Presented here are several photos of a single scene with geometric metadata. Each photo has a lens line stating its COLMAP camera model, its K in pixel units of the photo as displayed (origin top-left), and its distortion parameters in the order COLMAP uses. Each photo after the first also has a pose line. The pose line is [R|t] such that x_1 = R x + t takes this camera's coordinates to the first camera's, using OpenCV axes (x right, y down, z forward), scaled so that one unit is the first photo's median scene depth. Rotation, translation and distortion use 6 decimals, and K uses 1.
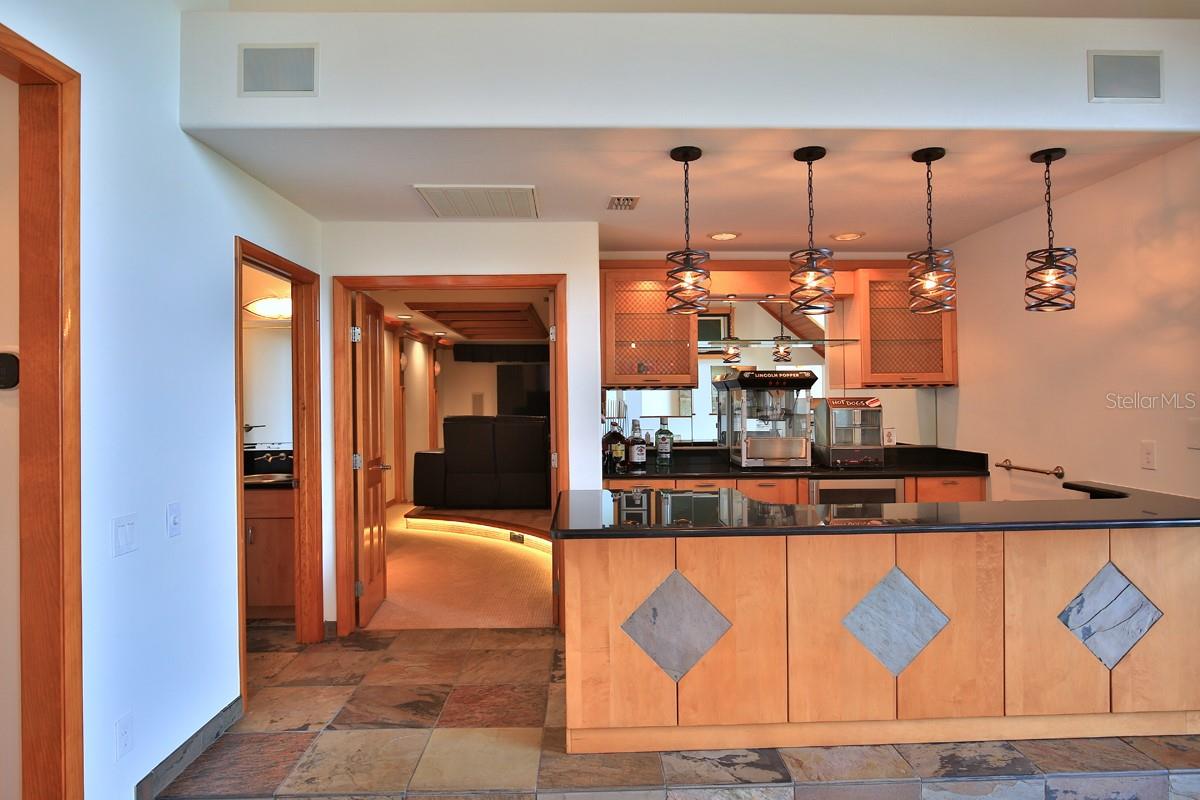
lens RADIAL K [[683.7, 0, 600.0], [0, 683.7, 400.0], [0, 0, 1]] dist [-0.000901, -0.000298]
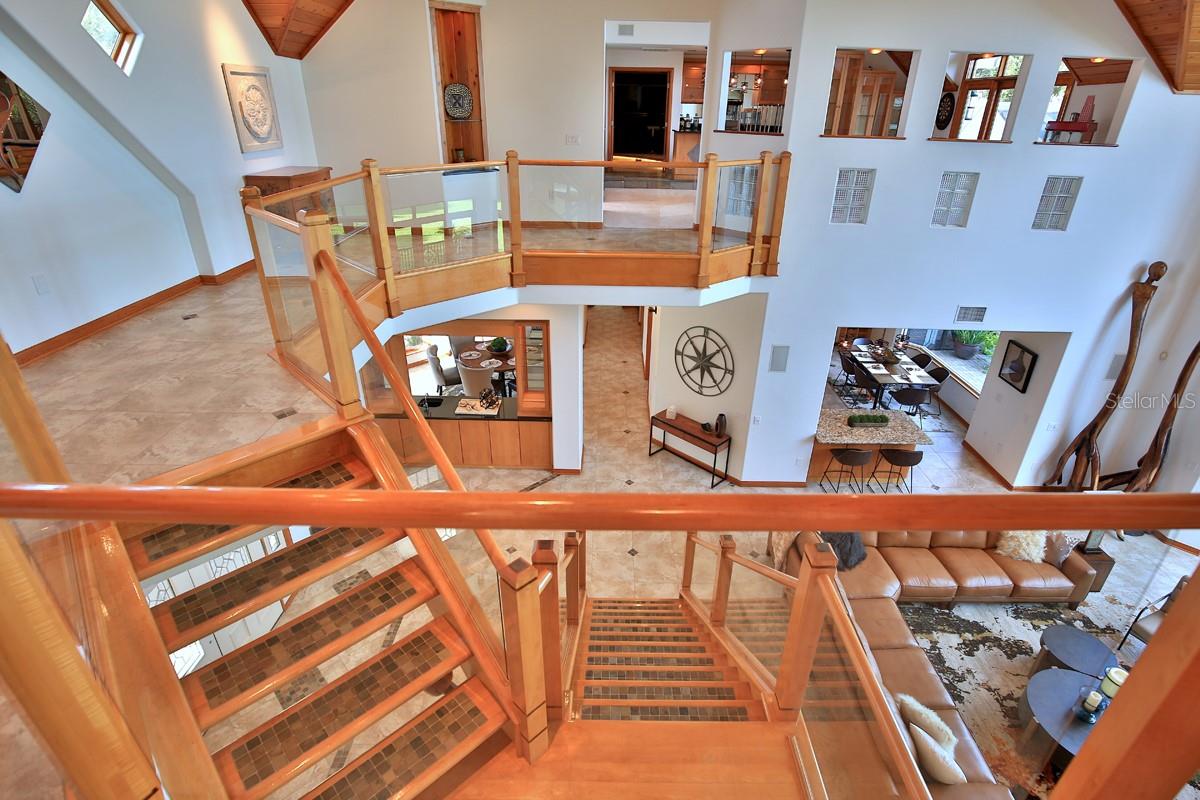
lens RADIAL K [[591.1, 0, 600.0], [0, 591.1, 400.0], [0, 0, 1]] dist [-0.000154, 0.000075]
pose [[0.998804, 0.043204, -0.022896, -0.266007], [-0.027991, 0.889156, 0.456747, -0.034944], [0.040091, -0.455560, 0.889302, -2.339179]]
